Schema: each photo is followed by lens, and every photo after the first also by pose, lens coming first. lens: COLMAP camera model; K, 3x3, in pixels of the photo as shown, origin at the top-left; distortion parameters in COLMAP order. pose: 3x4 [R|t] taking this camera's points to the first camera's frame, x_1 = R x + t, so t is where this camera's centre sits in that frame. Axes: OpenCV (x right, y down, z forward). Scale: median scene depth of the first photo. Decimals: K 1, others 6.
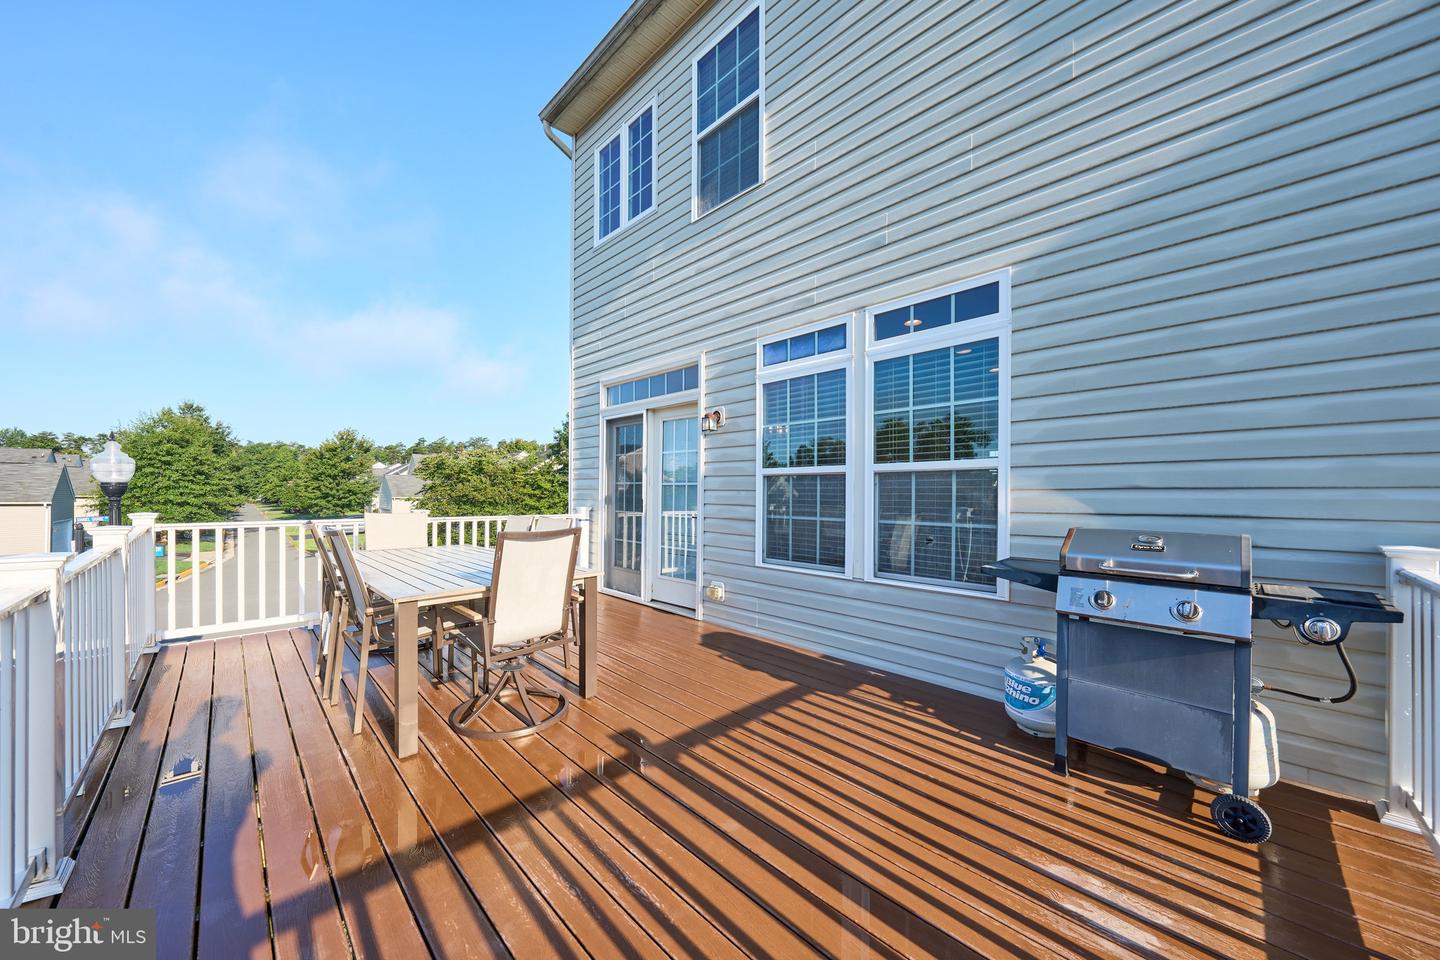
lens RADIAL K [[493.7, 0, 727.7], [0, 493.7, 487.0], [0, 0, 1]] dist [-0.004315, 0.000812]
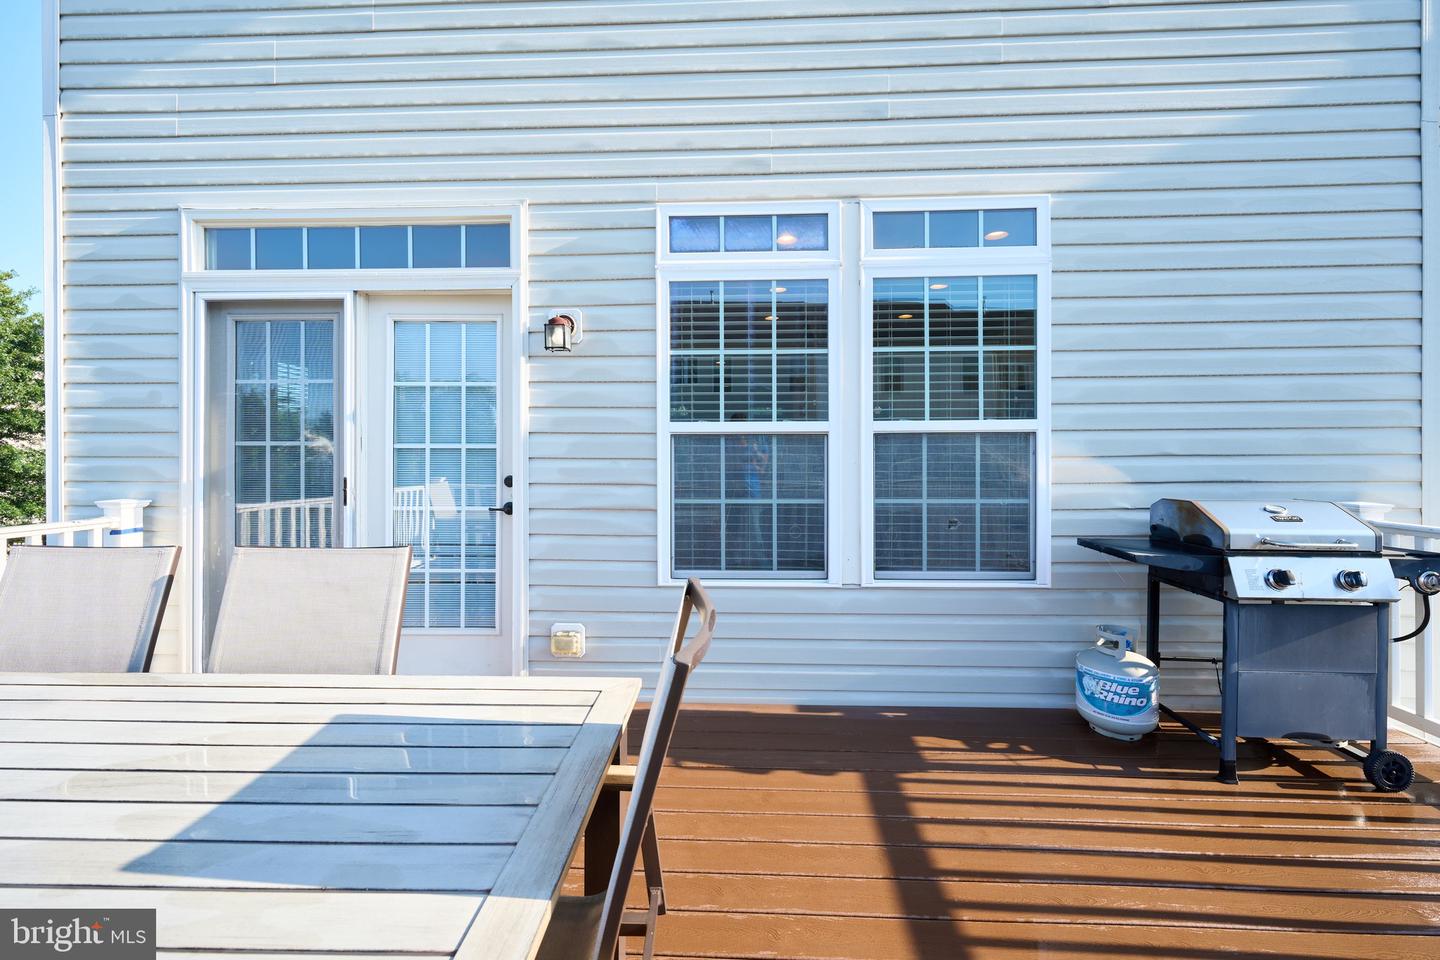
lens RADIAL K [[574.6, 0, 705.8], [0, 574.6, 456.6], [0, 0, 1]] dist [-0.001485, -0.000154]
pose [[0.745383, -0.005111, 0.666617, -0.434445], [-0.002493, 0.999942, 0.010453, -0.003633], [-0.666632, -0.009453, 0.745327, 0.537689]]
